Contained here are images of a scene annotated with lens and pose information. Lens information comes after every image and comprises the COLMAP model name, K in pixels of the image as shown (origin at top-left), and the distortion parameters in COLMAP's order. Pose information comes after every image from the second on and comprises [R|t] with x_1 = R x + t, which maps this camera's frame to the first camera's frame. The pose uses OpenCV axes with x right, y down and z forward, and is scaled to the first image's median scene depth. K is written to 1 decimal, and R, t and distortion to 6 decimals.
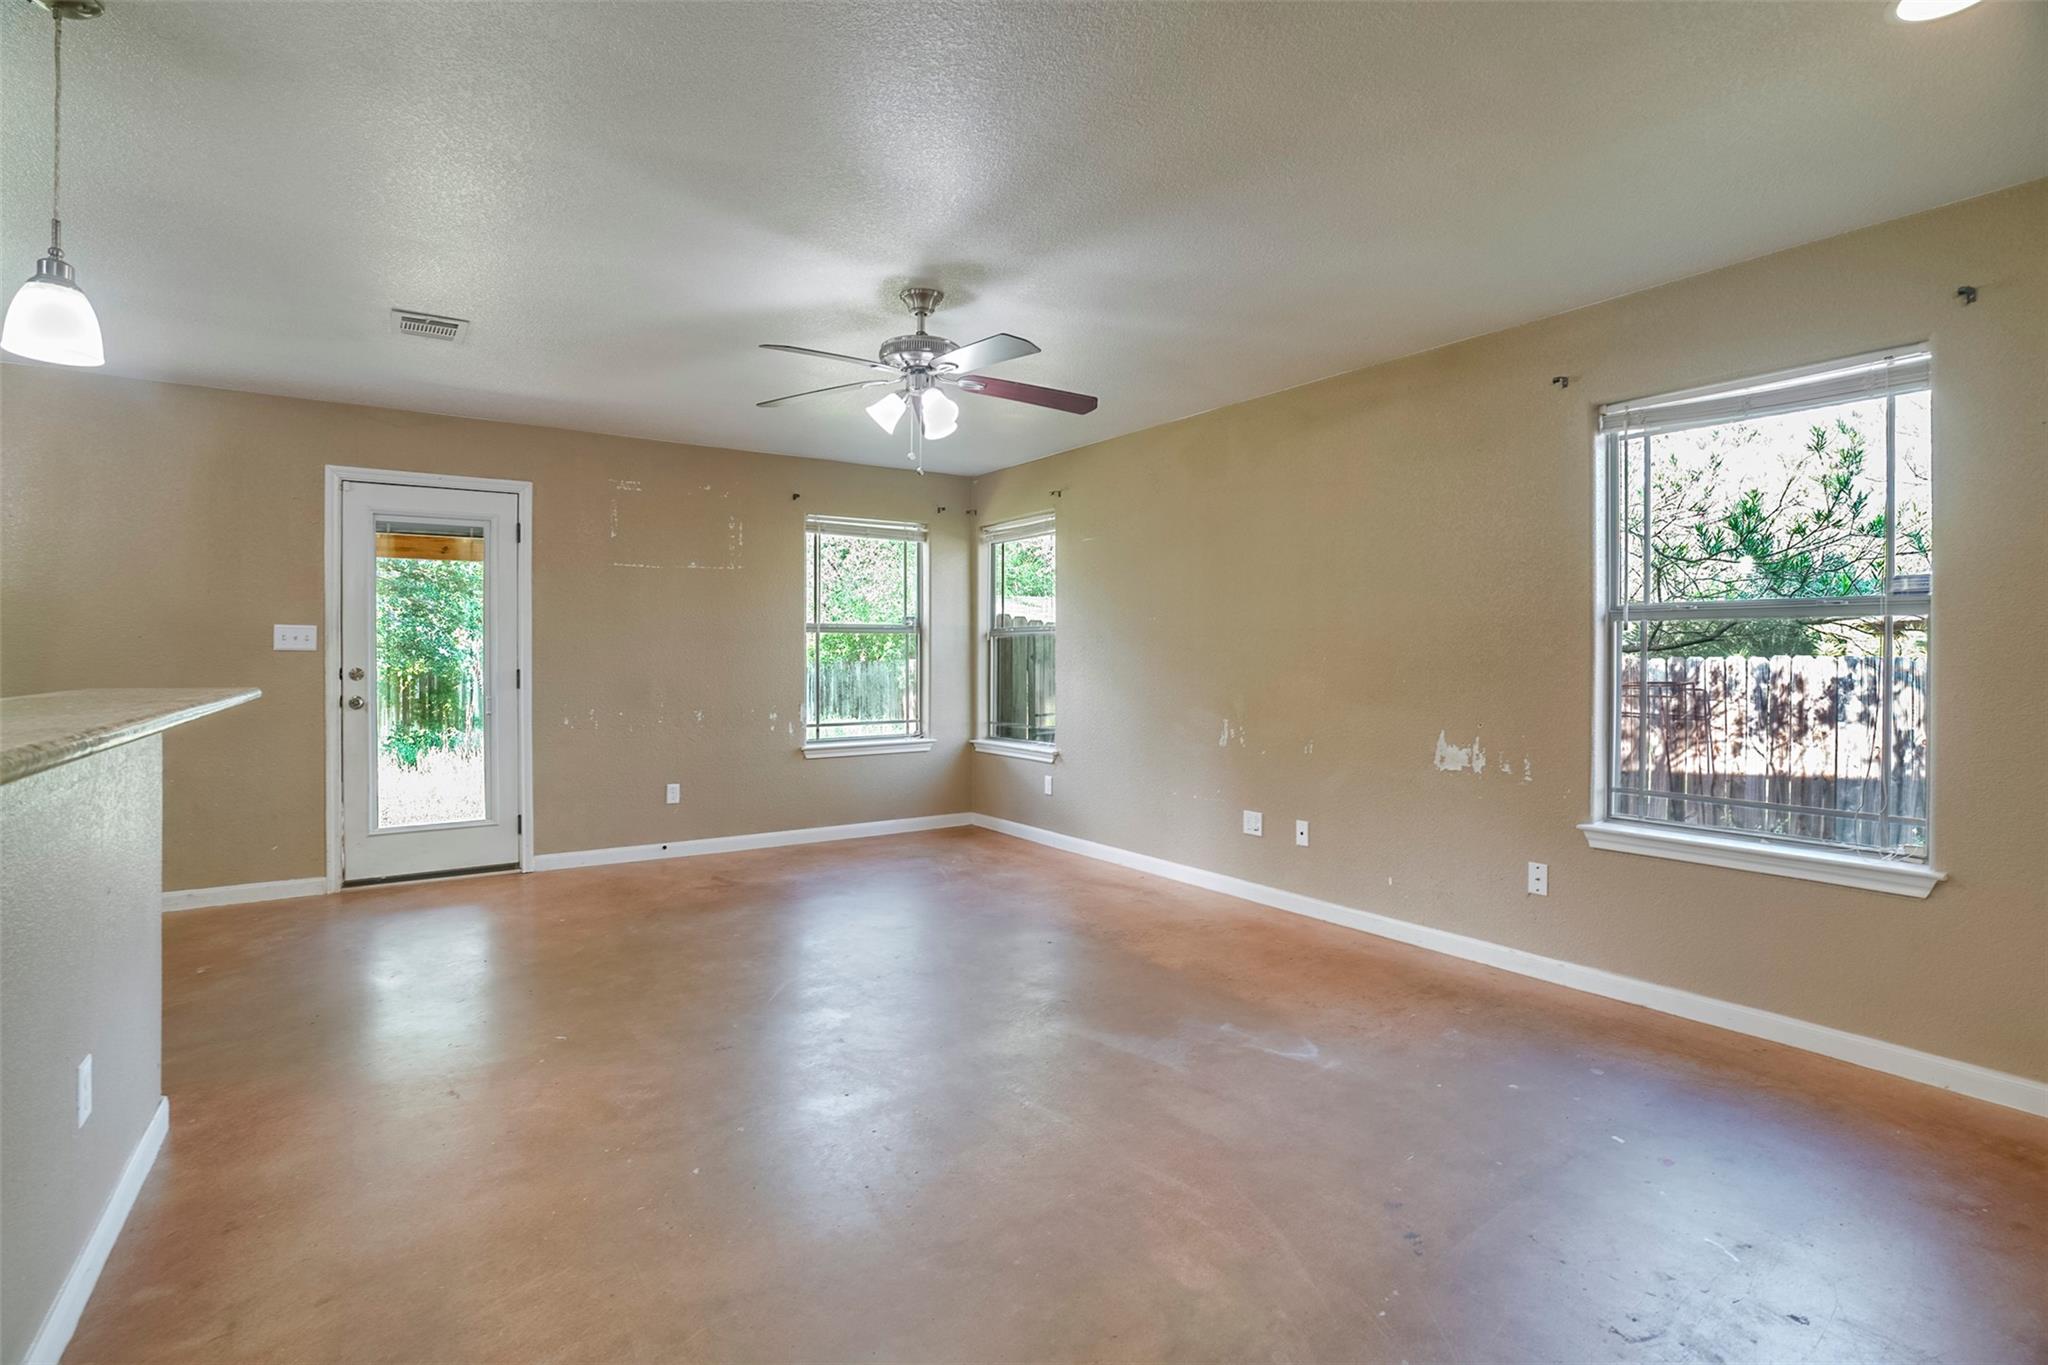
lens RADIAL K [[956.0, 0, 1018.9], [0, 956.0, 652.1], [0, 0, 1]] dist [-0.086430, 0.044950]
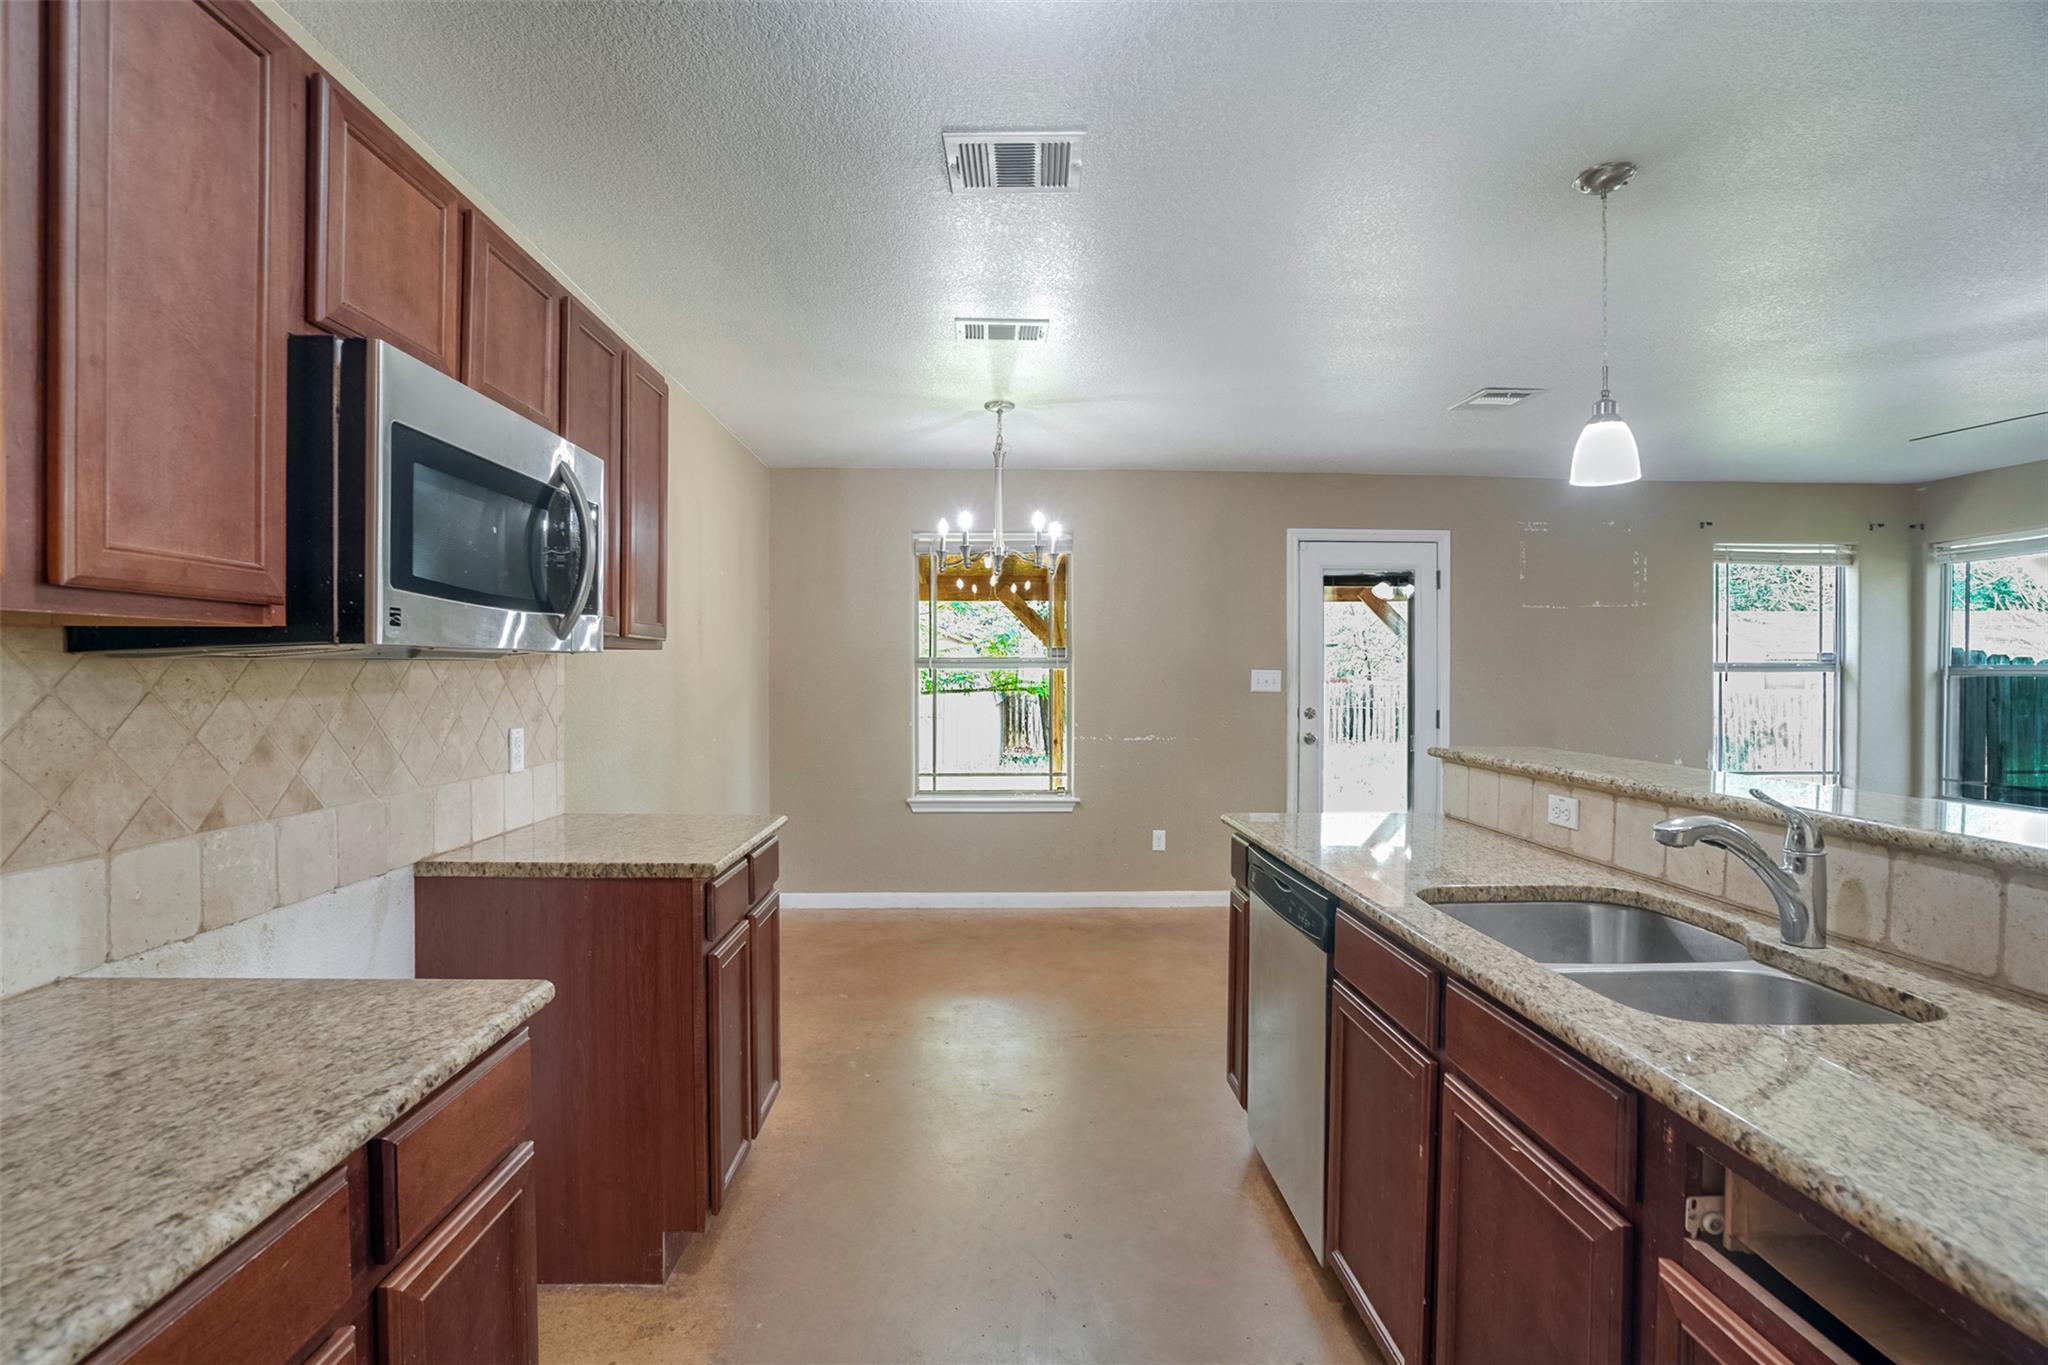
lens RADIAL K [[960.4, 0, 1014.3], [0, 960.4, 675.4], [0, 0, 1]] dist [-0.052568, 0.021967]
pose [[0.839870, 0.005073, -0.542765, -0.387416], [-0.002018, 0.999979, 0.006224, -0.028476], [0.542785, -0.004132, 0.839862, -0.165991]]
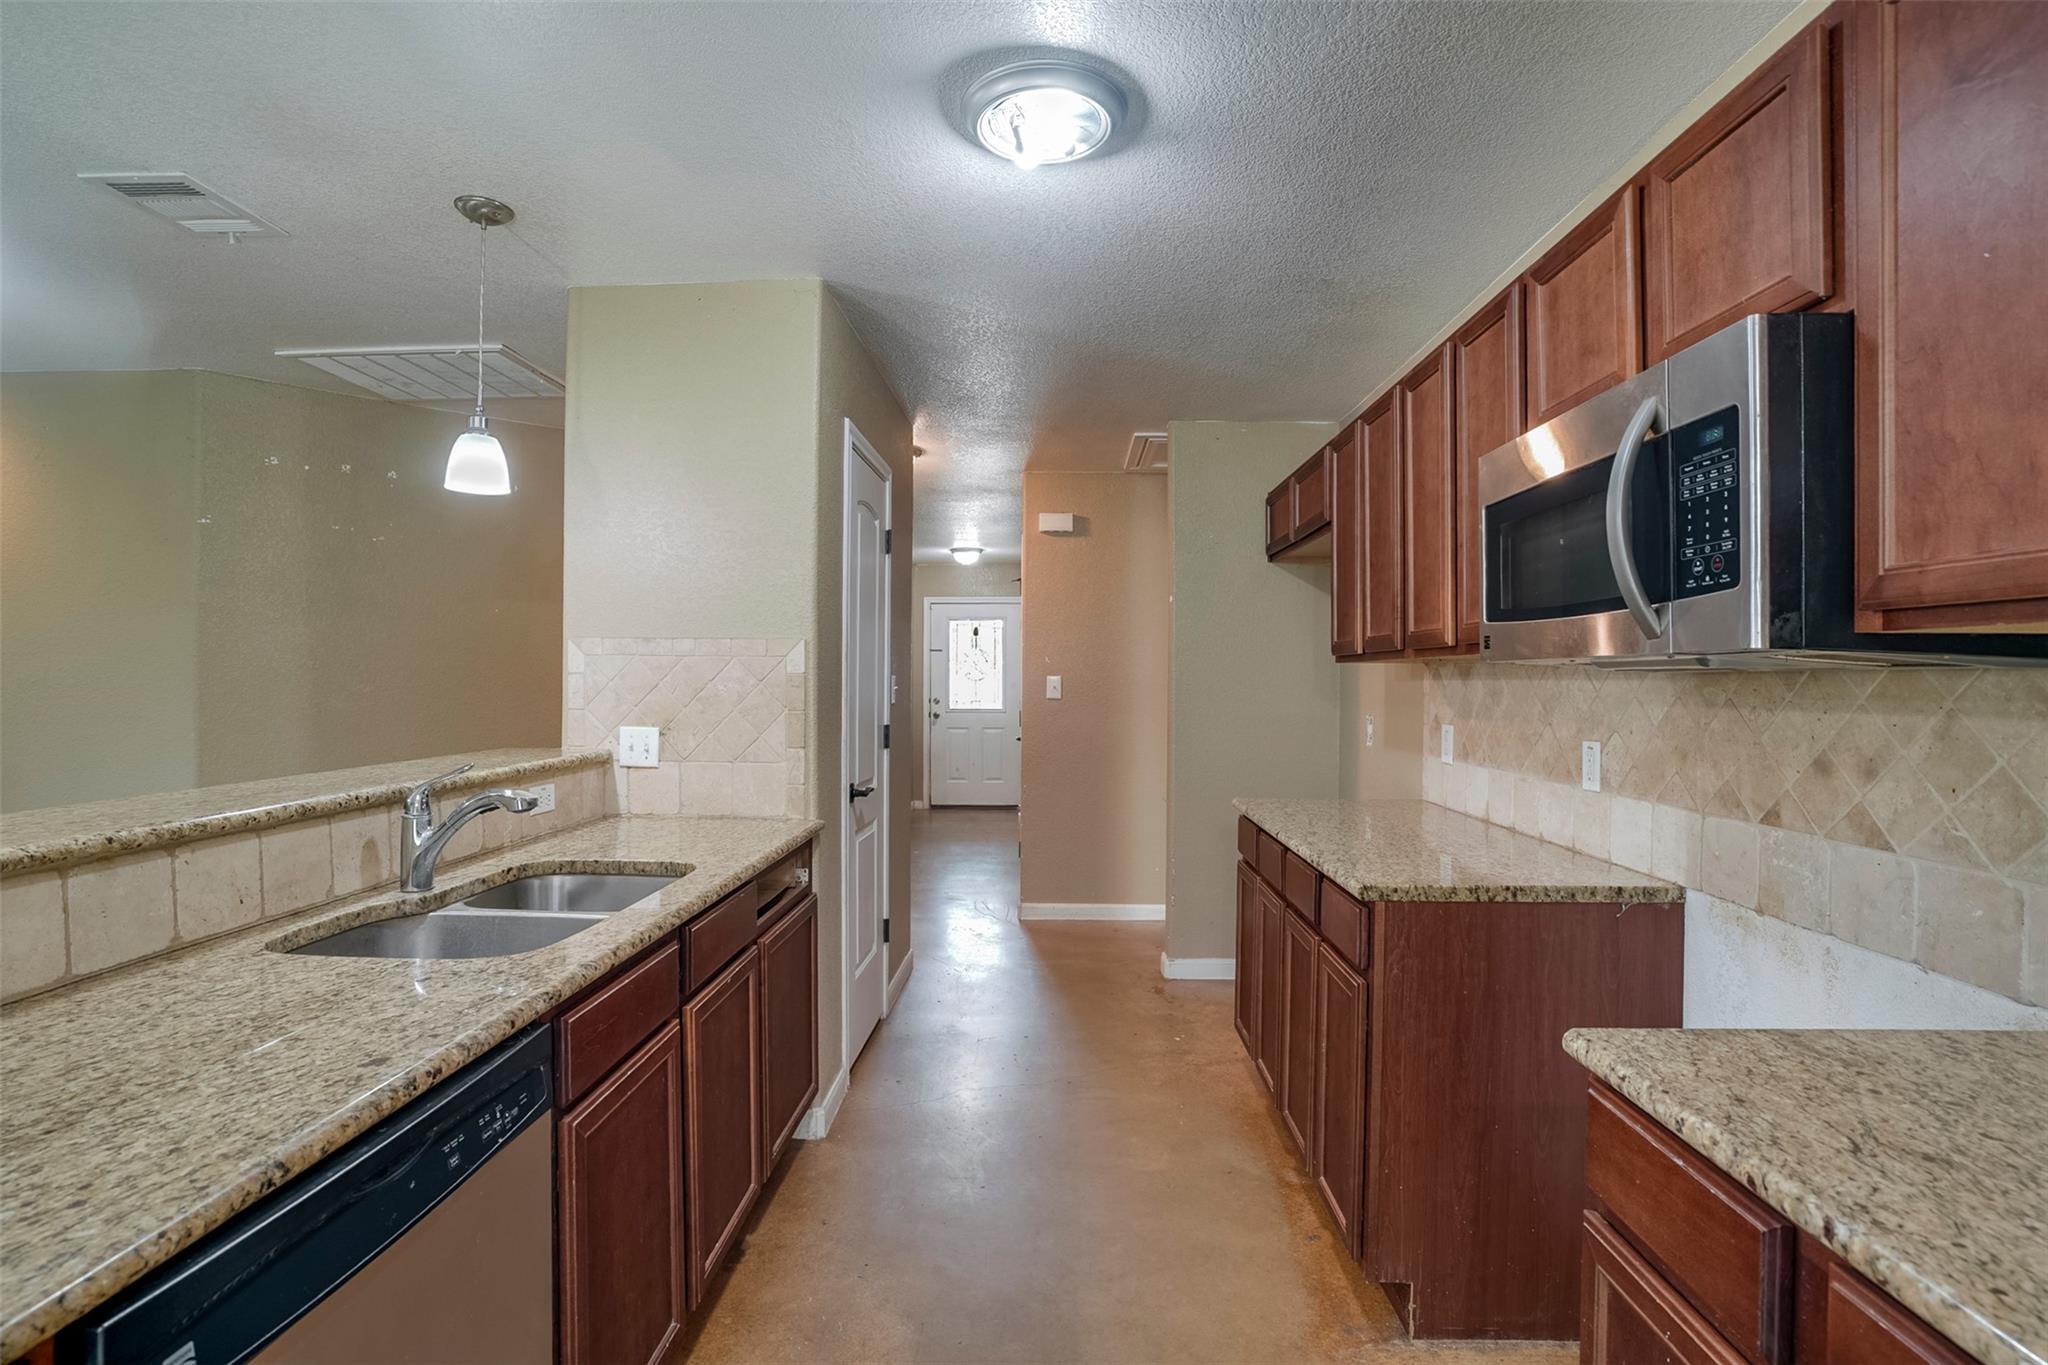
lens RADIAL K [[960.4, 0, 1014.3], [0, 960.4, 675.4], [0, 0, 1]] dist [-0.052568, 0.021967]
pose [[-0.805566, -0.003562, 0.592495, -0.756308], [-0.006342, 0.999976, -0.002611, -0.027363], [-0.592472, -0.005861, -0.805570, 0.389475]]
